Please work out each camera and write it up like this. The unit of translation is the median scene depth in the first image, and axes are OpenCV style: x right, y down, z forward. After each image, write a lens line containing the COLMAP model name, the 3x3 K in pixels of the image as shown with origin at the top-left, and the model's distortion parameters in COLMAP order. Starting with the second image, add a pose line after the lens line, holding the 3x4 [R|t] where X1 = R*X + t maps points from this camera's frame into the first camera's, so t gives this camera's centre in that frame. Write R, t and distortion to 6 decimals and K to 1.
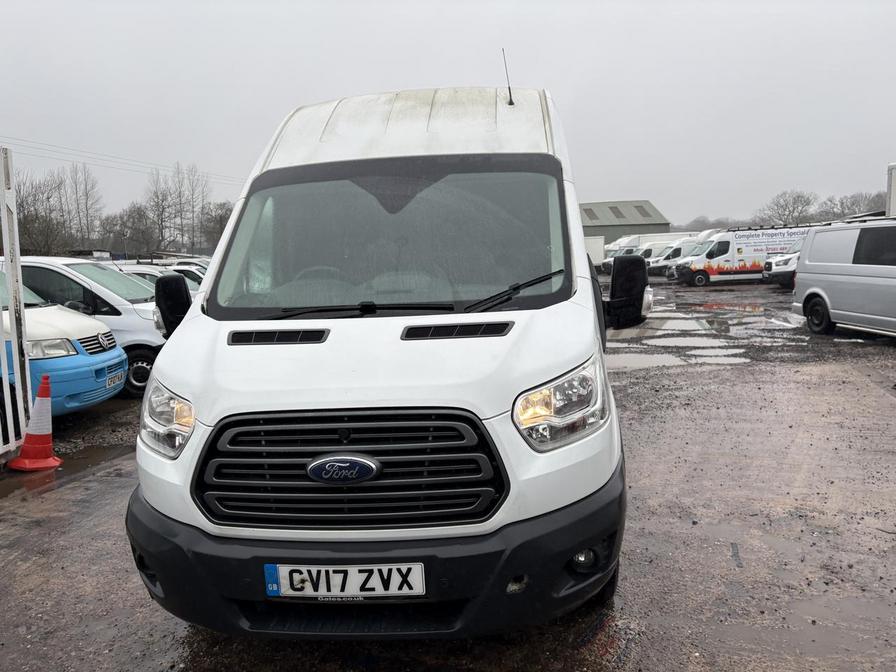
lens RADIAL K [[599.8, 0, 448.0], [0, 599.8, 336.0], [0, 0, 1]] dist [0.022644, -0.005249]
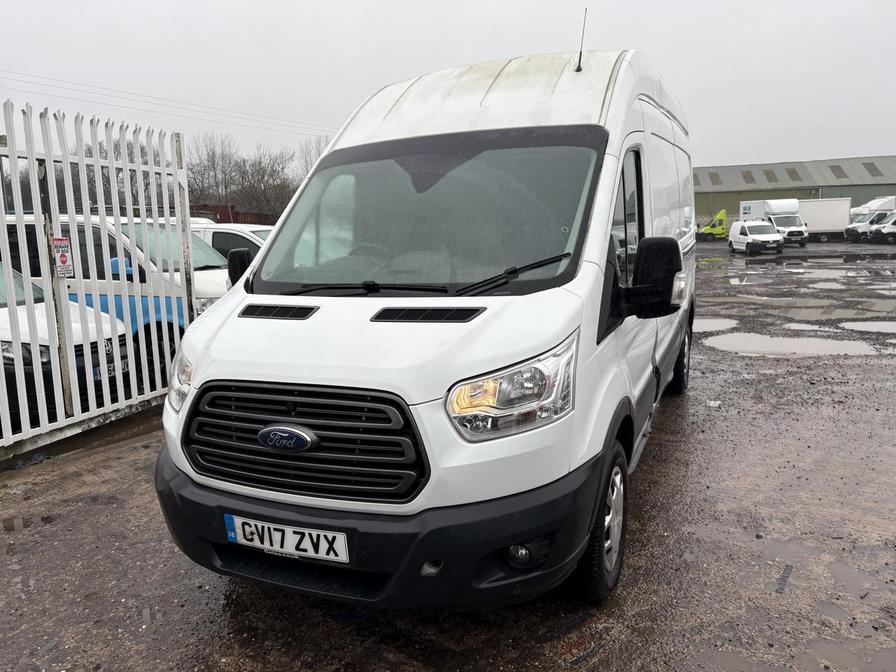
lens RADIAL K [[599.8, 0, 448.0], [0, 599.8, 336.0], [0, 0, 1]] dist [0.022644, -0.005249]
pose [[0.958372, 0.058482, -0.279470, 0.380667], [-0.043111, 0.997216, 0.060840, -0.040431], [0.282250, -0.046259, 0.958225, 0.045552]]
